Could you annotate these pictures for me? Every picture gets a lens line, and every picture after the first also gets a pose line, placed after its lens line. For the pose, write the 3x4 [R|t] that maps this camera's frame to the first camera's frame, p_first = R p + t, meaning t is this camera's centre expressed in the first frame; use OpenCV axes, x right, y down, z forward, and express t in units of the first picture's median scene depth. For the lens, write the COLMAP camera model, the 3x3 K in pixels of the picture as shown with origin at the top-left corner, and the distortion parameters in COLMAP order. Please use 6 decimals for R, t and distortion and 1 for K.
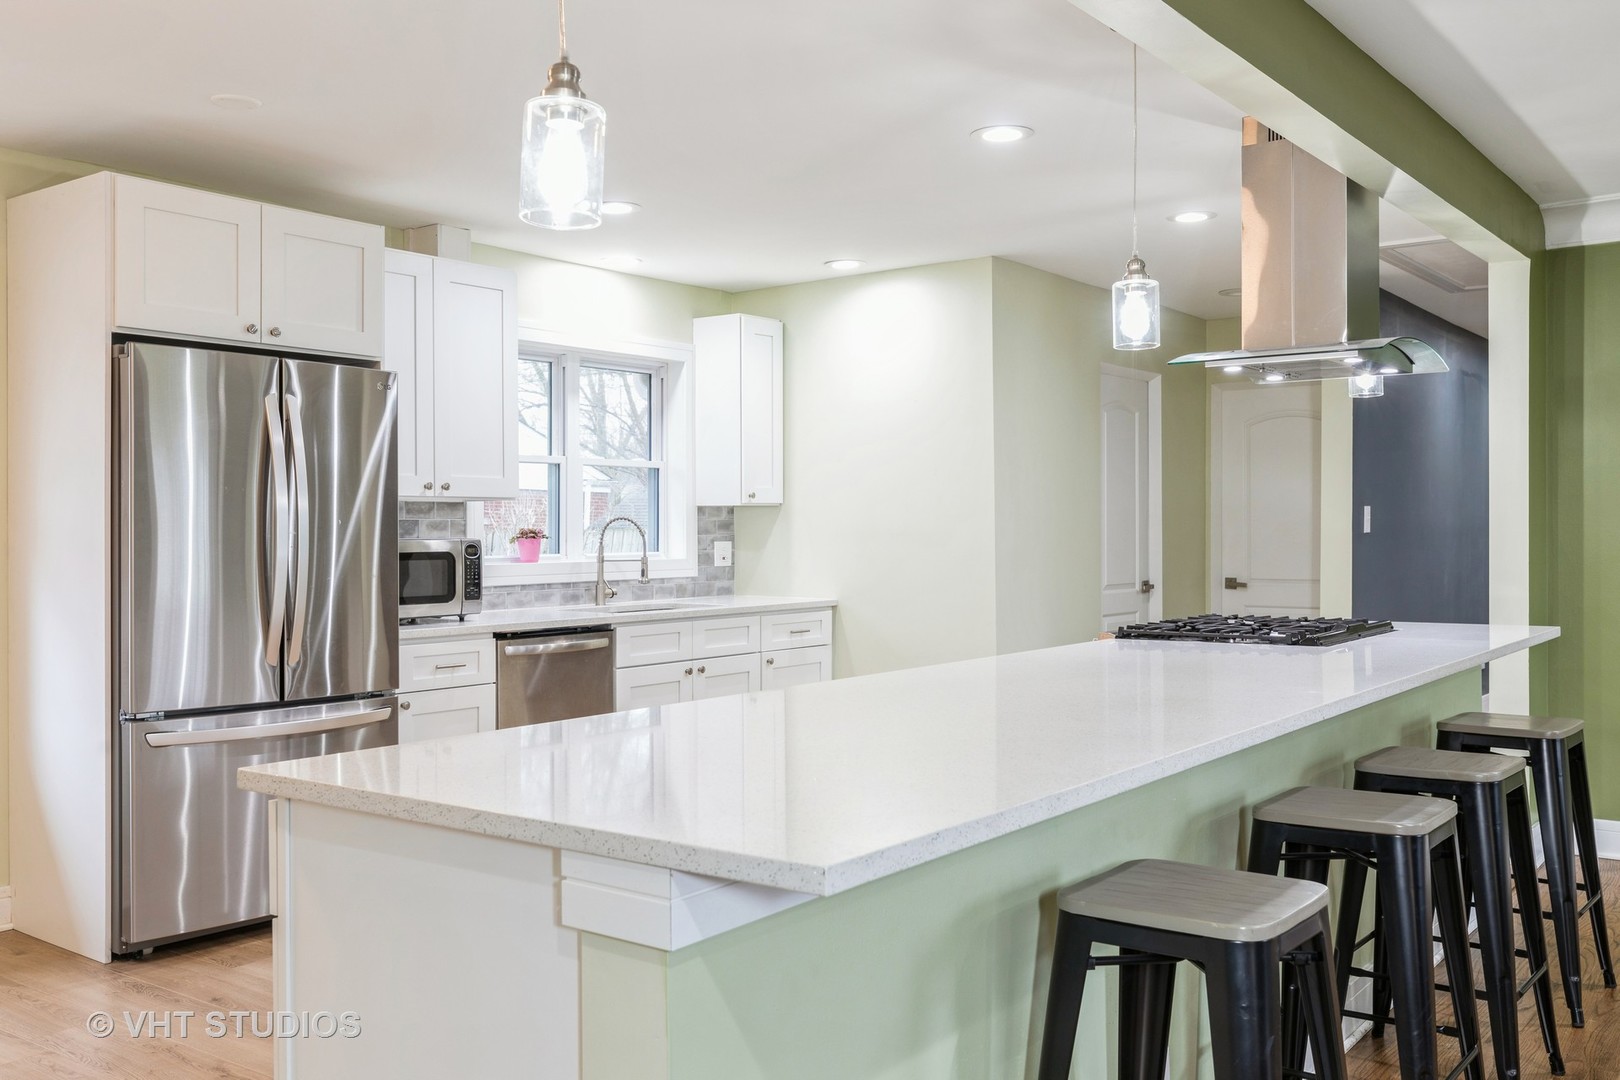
lens RADIAL K [[1428.0, 0, 805.8], [0, 1428.0, 532.0], [0, 0, 1]] dist [-0.017154, -0.002291]
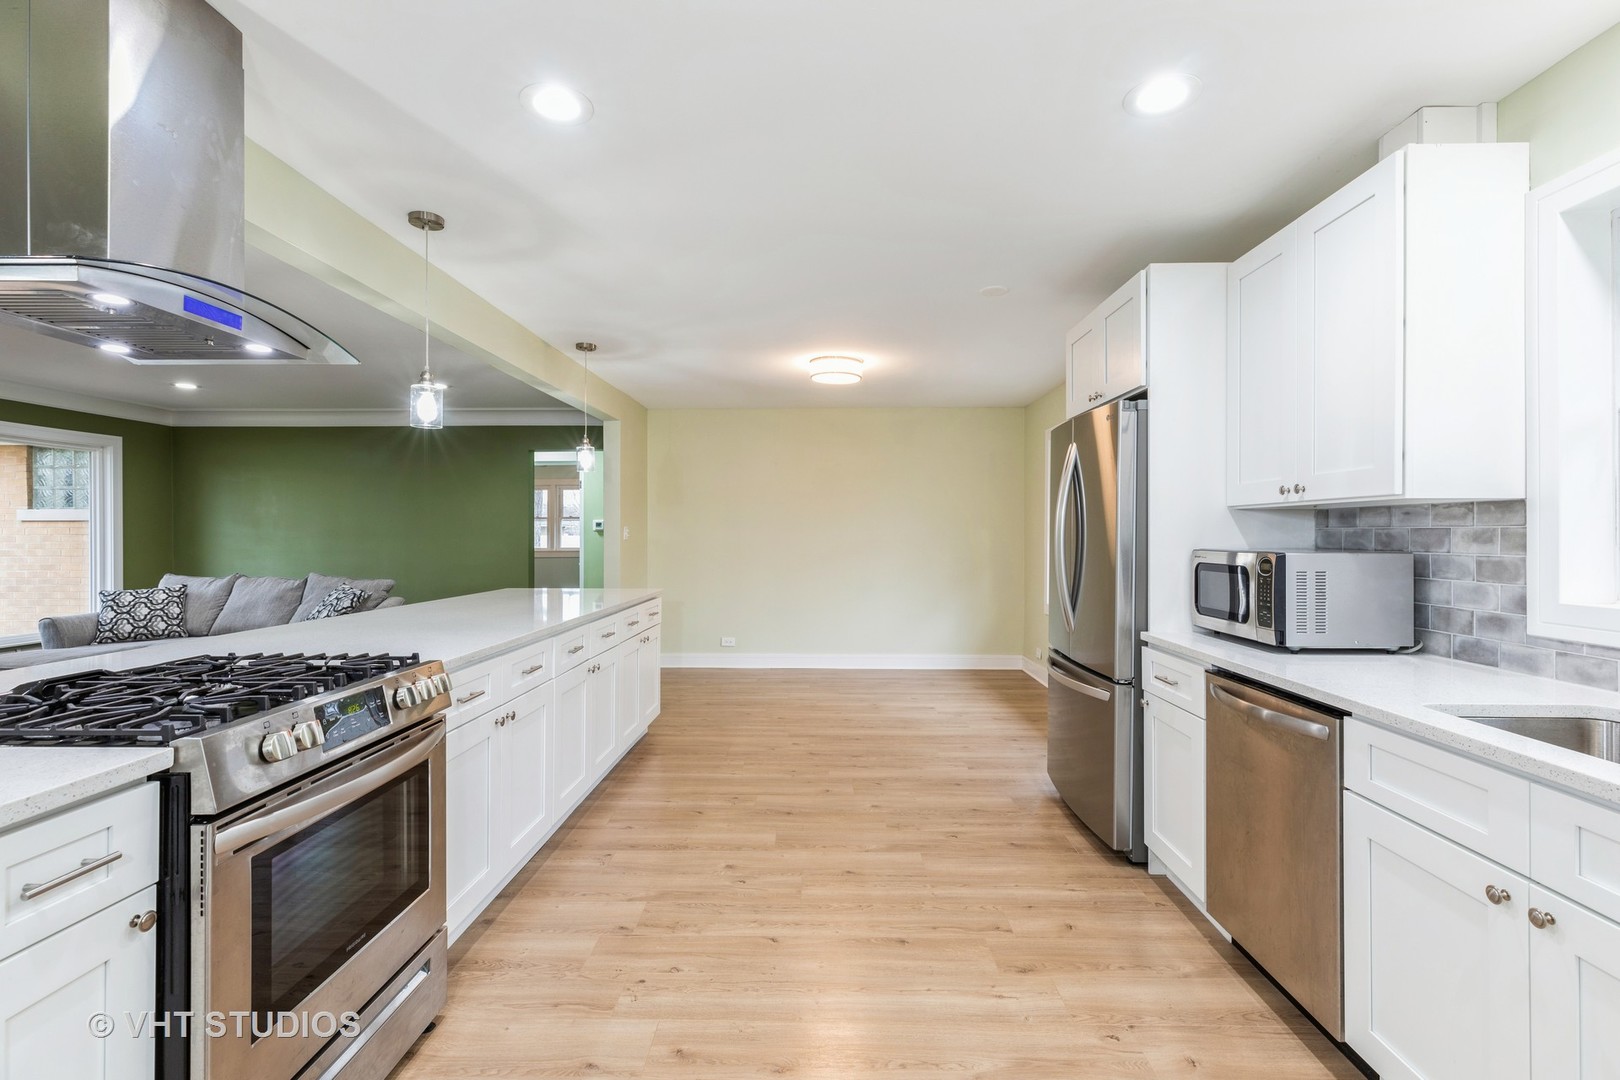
lens RADIAL K [[770.9, 0, 816.2], [0, 770.9, 535.7], [0, 0, 1]] dist [-0.025264, -0.001611]
pose [[-0.814813, 0.007301, -0.579678, 0.202922], [0.000239, 0.999925, 0.012259, -0.008692], [0.579724, 0.009850, -0.814753, 1.061121]]
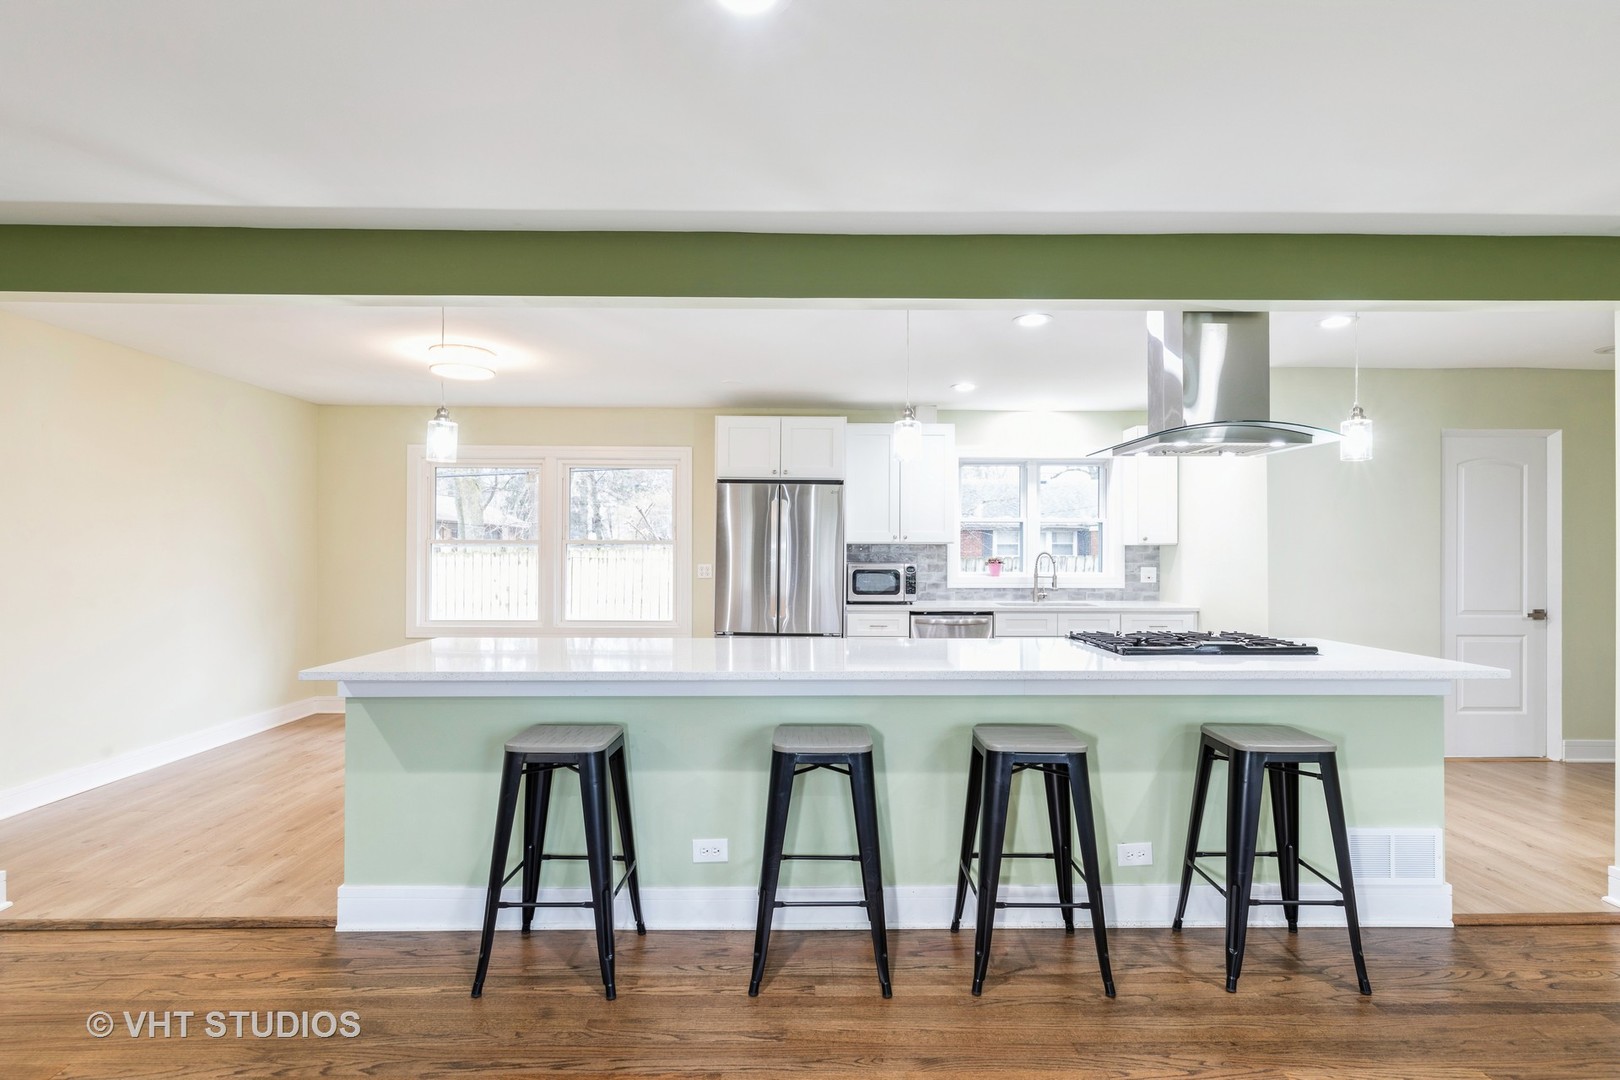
lens RADIAL K [[792.7, 0, 808.3], [0, 792.7, 543.3], [0, 0, 1]] dist [-0.011252, 0.001334]
pose [[0.615277, 0.000717, -0.788311, 0.484805], [-0.008884, 0.999942, -0.006024, -0.013604], [0.788261, 0.010710, 0.615248, 0.180551]]
